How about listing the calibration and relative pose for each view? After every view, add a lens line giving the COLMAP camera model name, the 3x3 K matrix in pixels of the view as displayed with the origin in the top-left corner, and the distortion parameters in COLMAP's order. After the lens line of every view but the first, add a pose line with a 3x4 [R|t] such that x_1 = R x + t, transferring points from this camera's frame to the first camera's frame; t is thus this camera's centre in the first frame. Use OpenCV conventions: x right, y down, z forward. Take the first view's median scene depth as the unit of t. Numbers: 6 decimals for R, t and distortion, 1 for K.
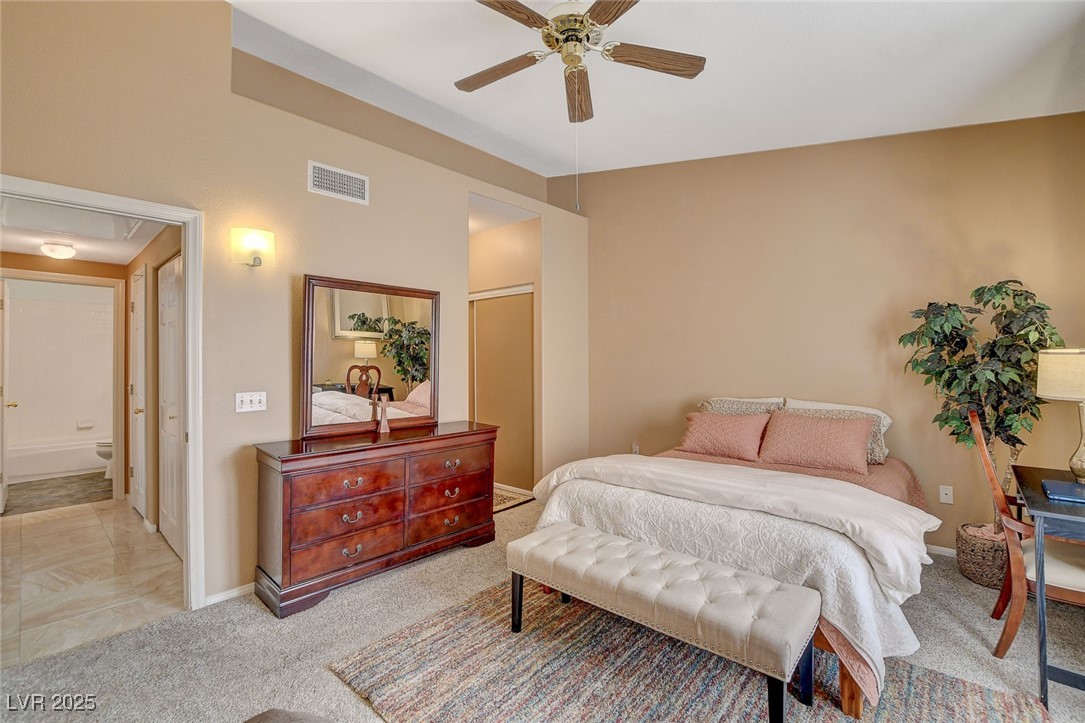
lens RADIAL K [[476.7, 0, 537.8], [0, 476.7, 363.7], [0, 0, 1]] dist [-0.000560, -0.000025]
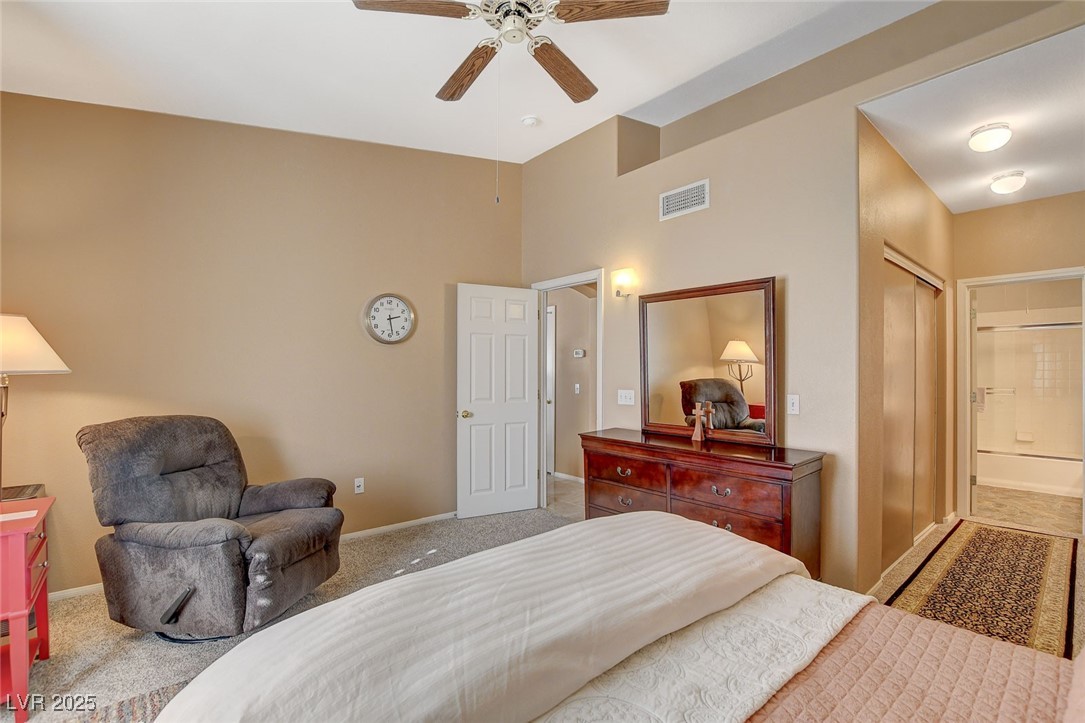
lens RADIAL K [[476.7, 0, 538.0], [0, 476.7, 360.8], [0, 0, 1]] dist [-0.000560, -0.000025]
pose [[-0.104807, -0.023019, -0.994226, 0.698061], [-0.007663, 0.999721, -0.022338, 0.008577], [0.994463, 0.005277, -0.104955, 0.815389]]
